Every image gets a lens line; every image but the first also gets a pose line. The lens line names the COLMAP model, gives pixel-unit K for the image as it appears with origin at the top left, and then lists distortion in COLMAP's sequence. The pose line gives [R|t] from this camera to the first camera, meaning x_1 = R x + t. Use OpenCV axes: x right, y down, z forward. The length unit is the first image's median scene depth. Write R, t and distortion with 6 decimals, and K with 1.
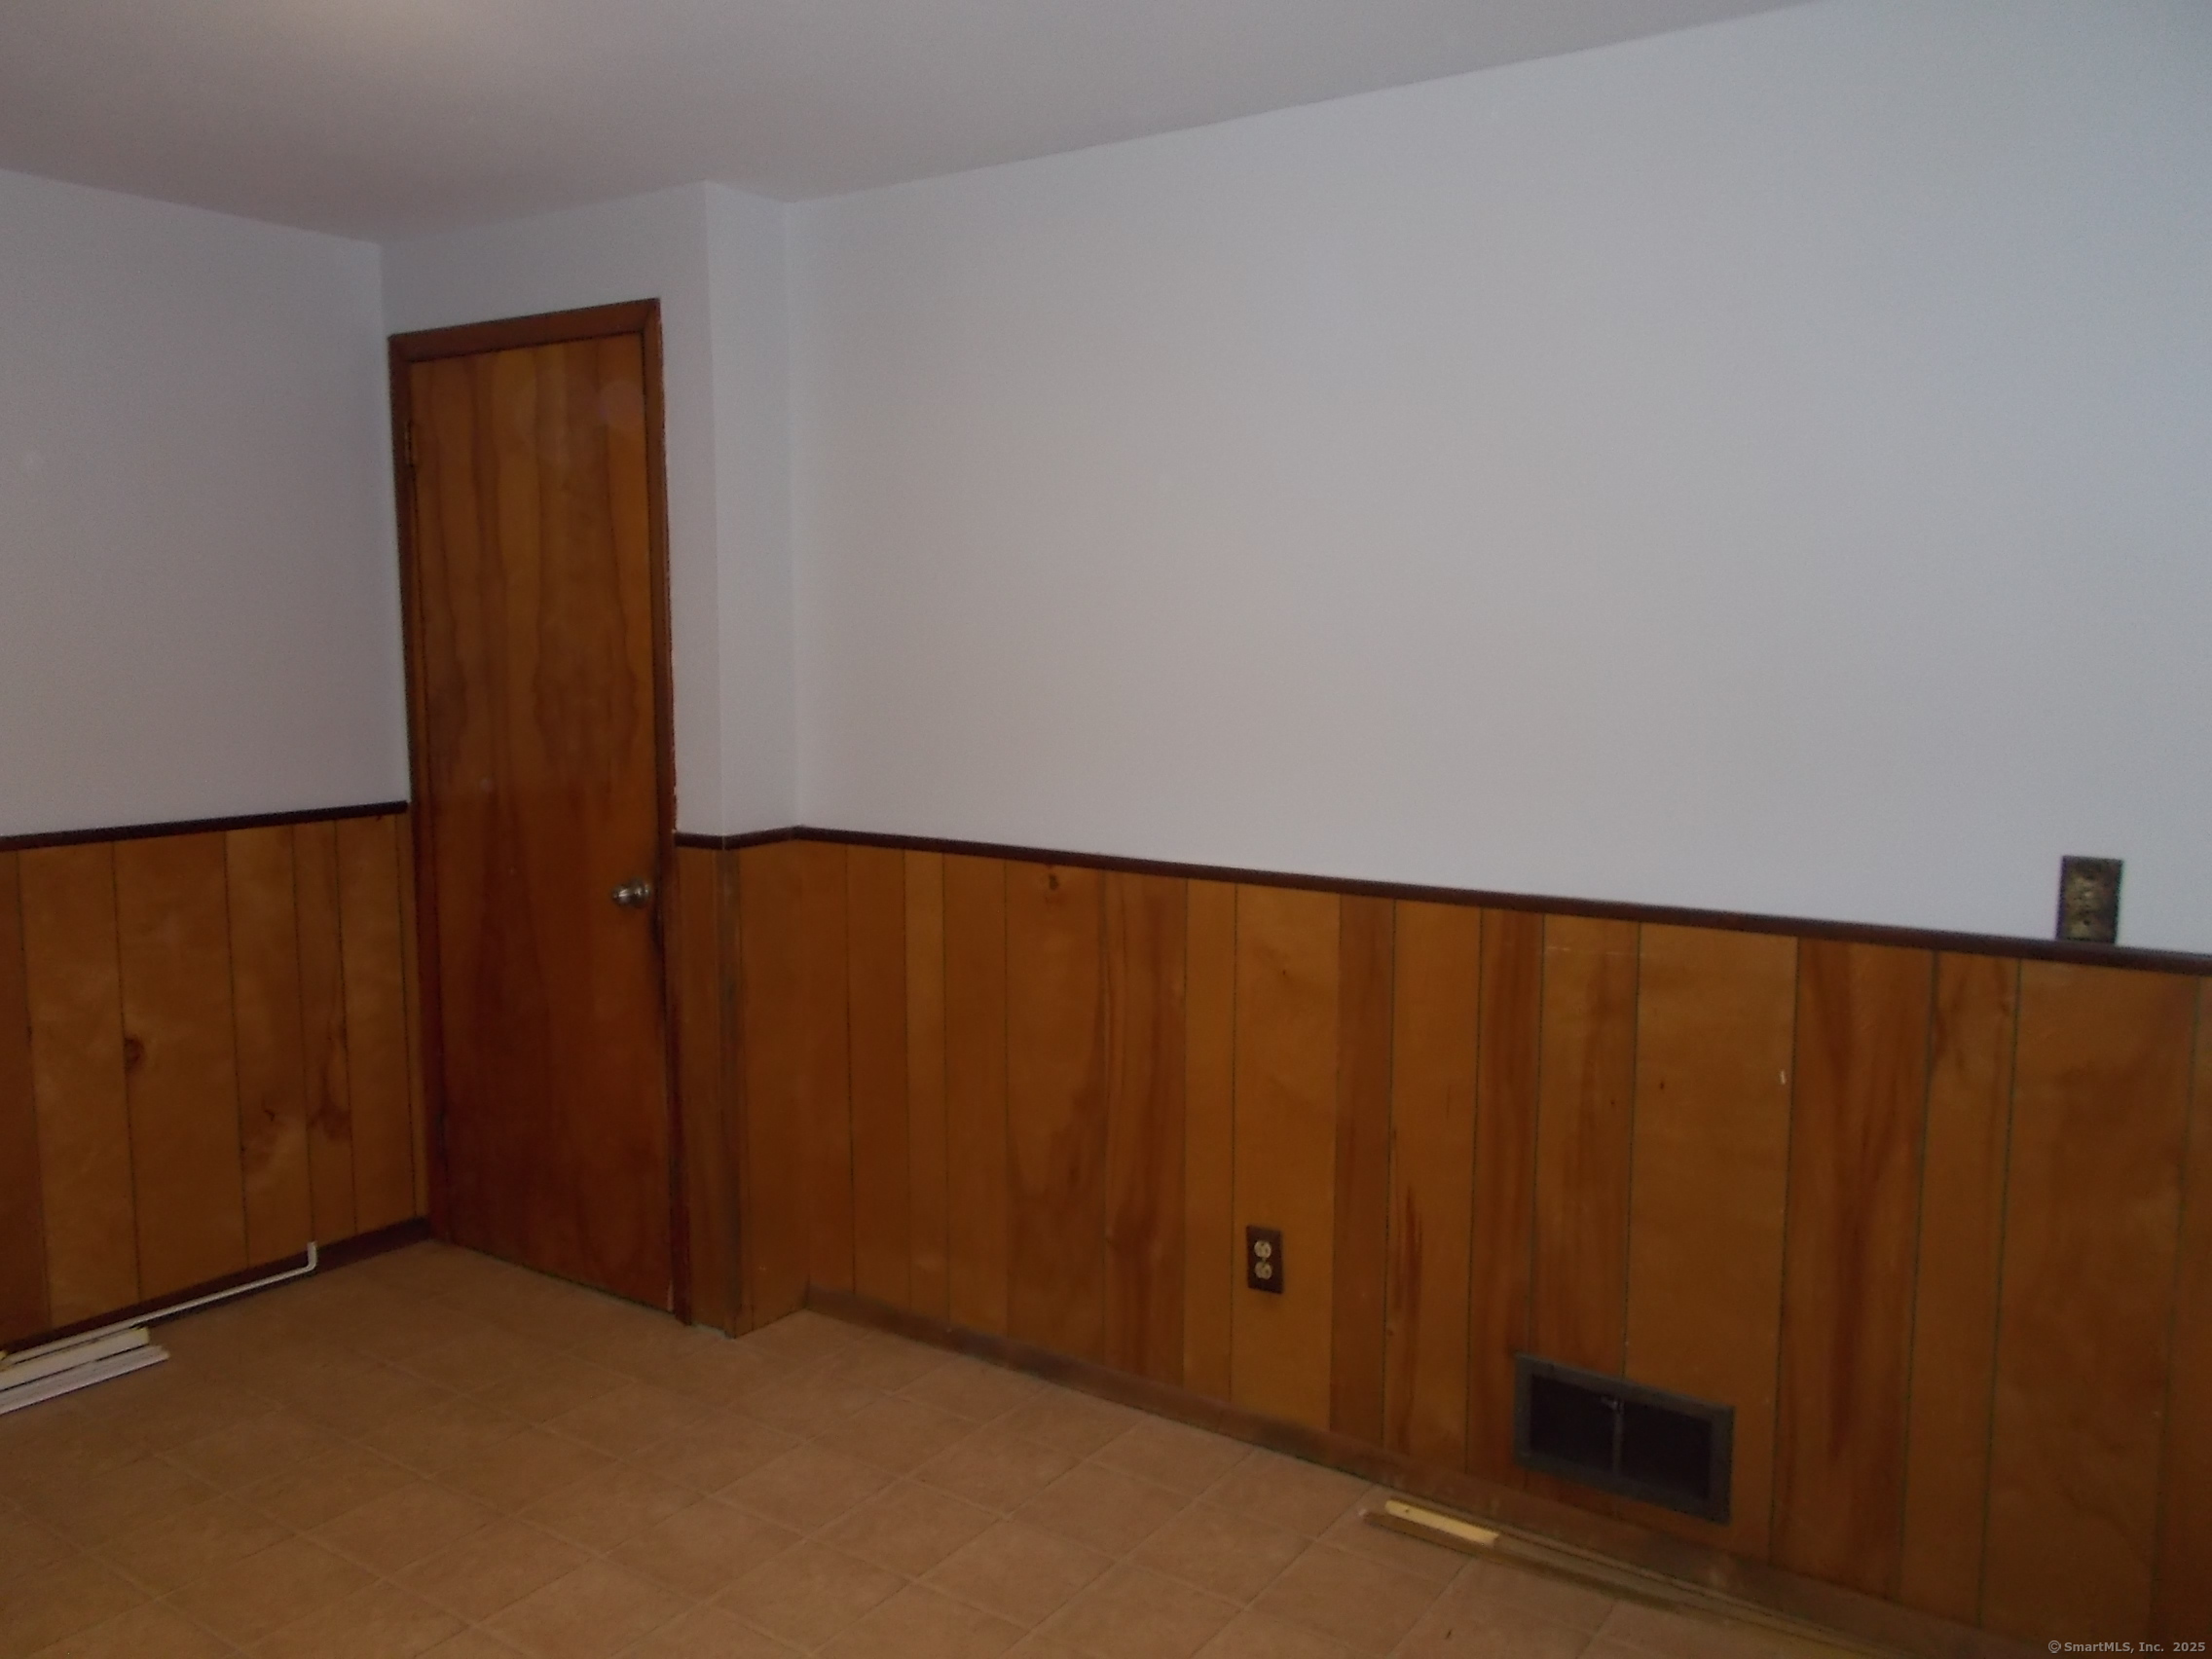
lens RADIAL K [[1705.9, 0, 1106.0], [0, 1705.9, 829.5], [0, 0, 1]] dist [0.012966, 0.002980]
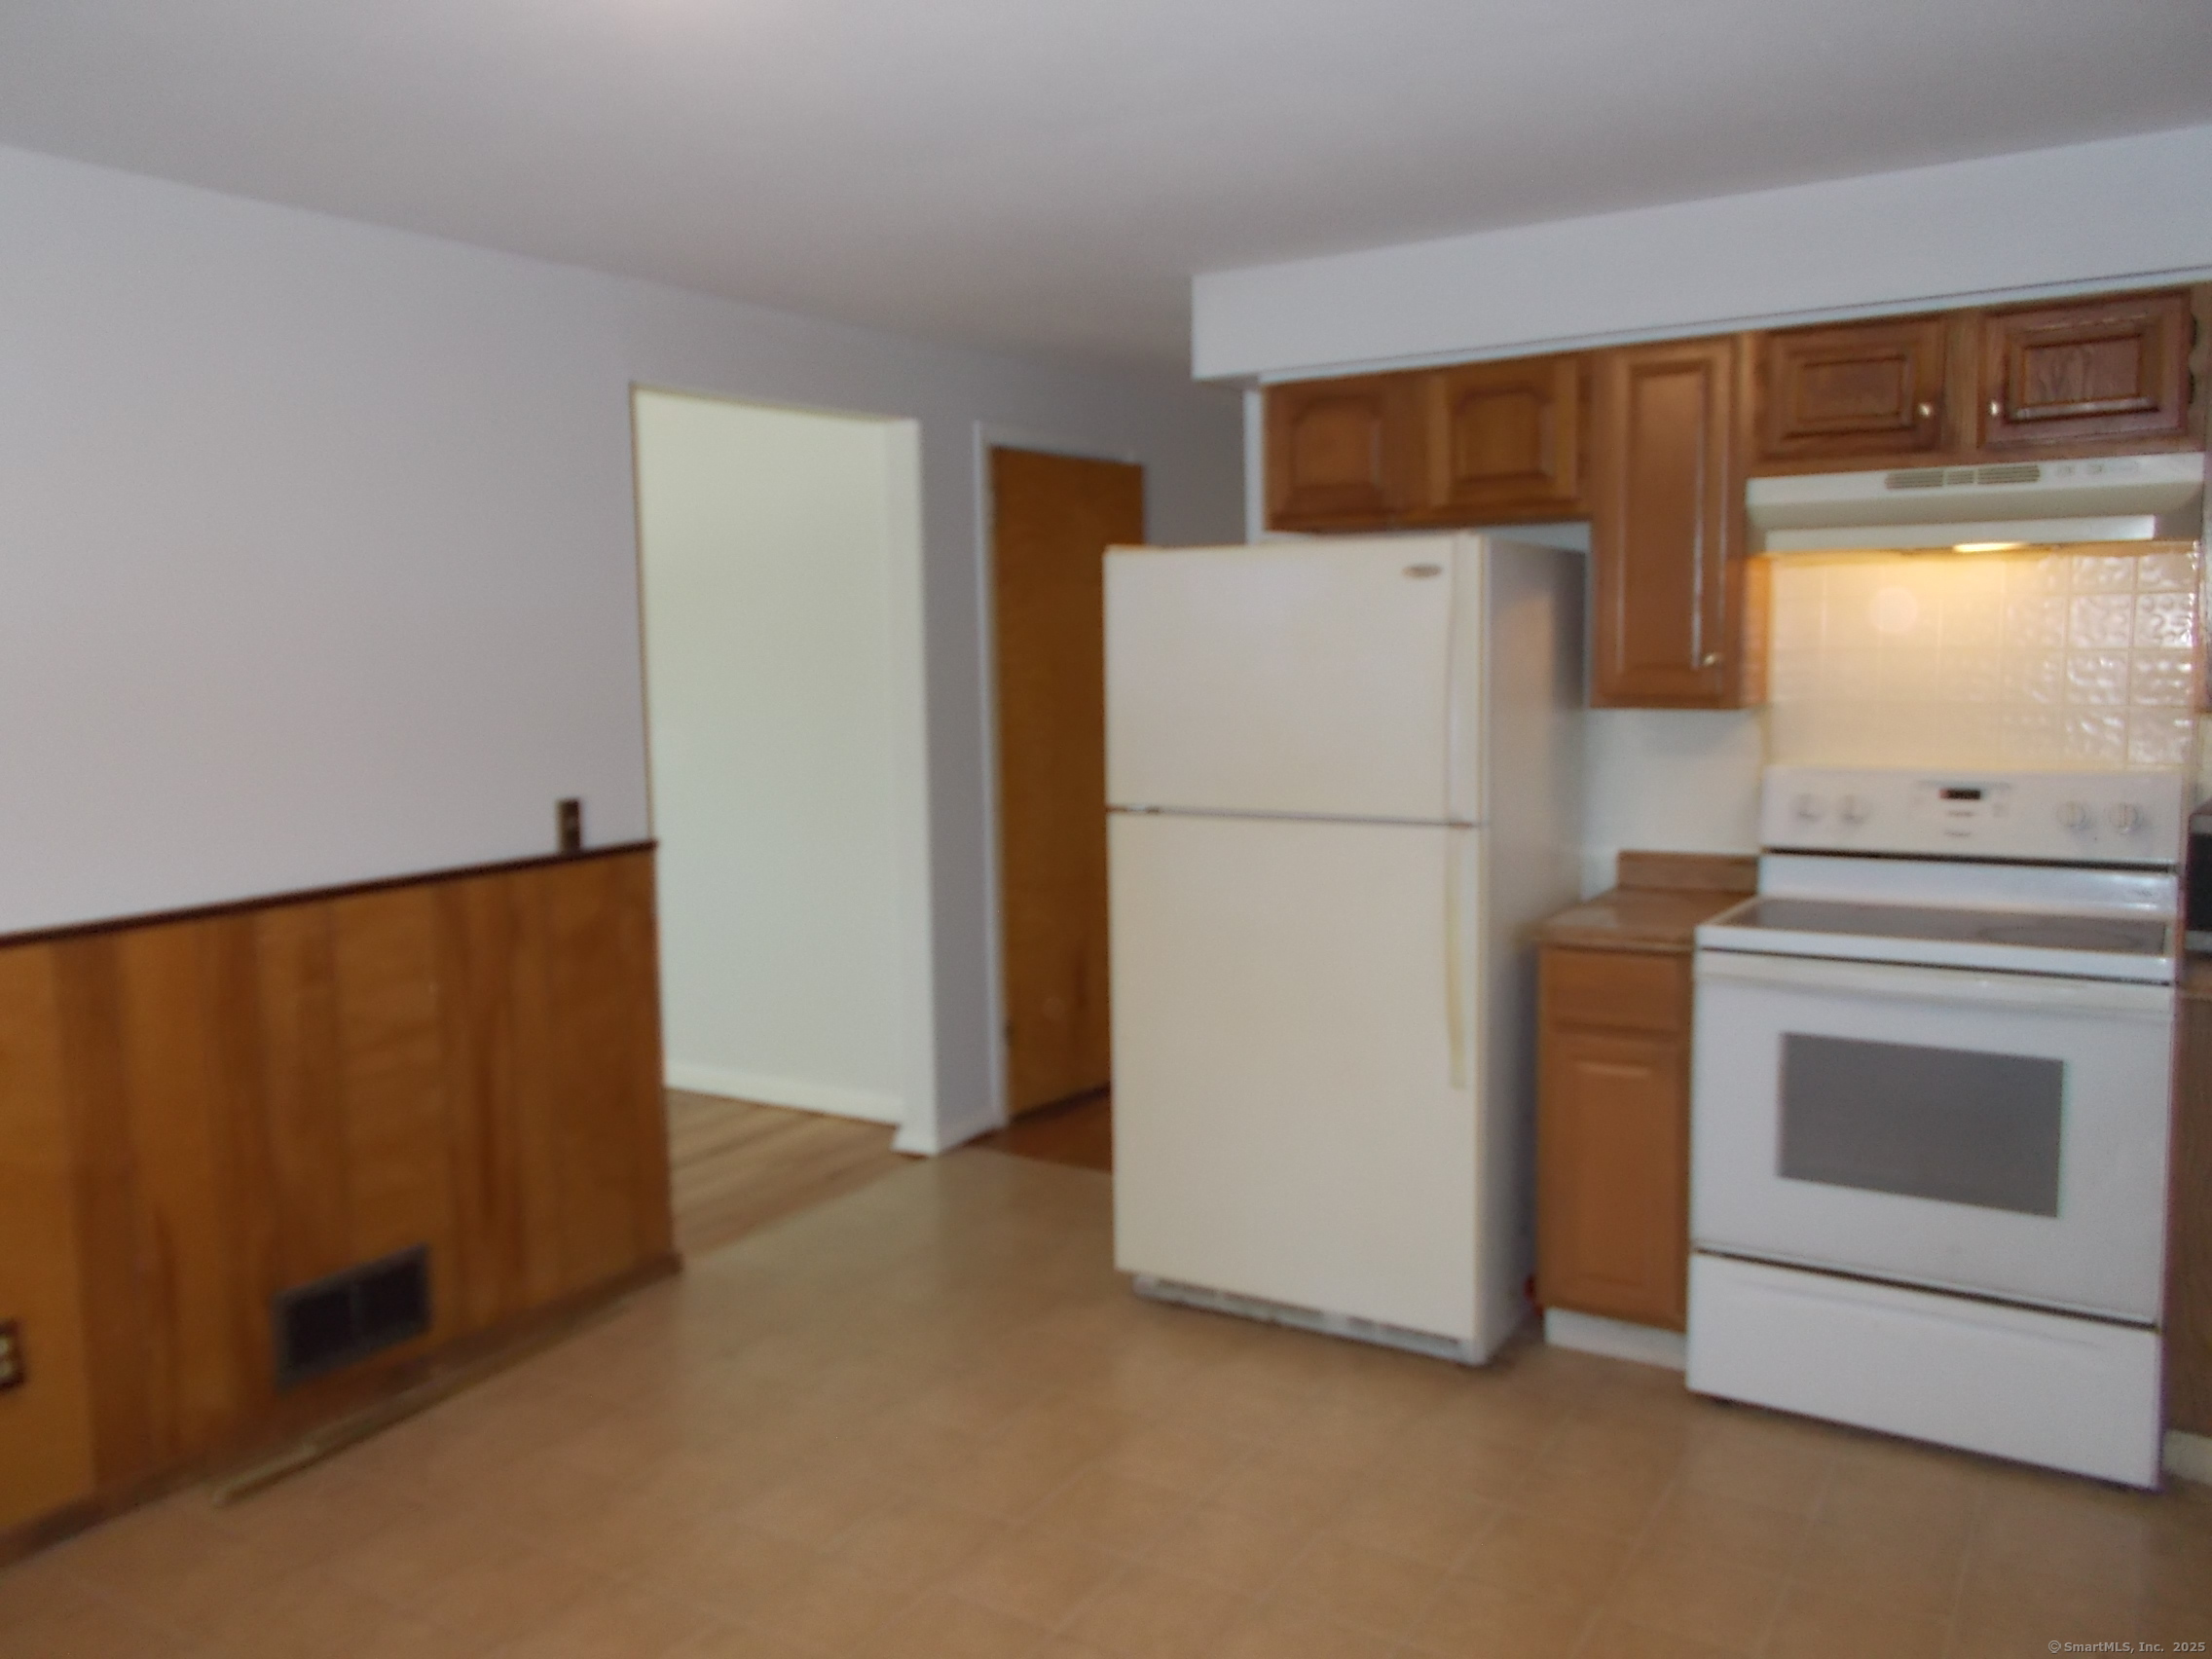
lens RADIAL K [[1730.0, 0, 1106.0], [0, 1730.0, 829.5], [0, 0, 1]] dist [0.012648, 0.004481]
pose [[0.766239, -0.084502, 0.636975, -0.057539], [0.106198, 0.994336, 0.004160, 0.046260], [-0.633719, 0.064458, 0.770873, -0.327063]]
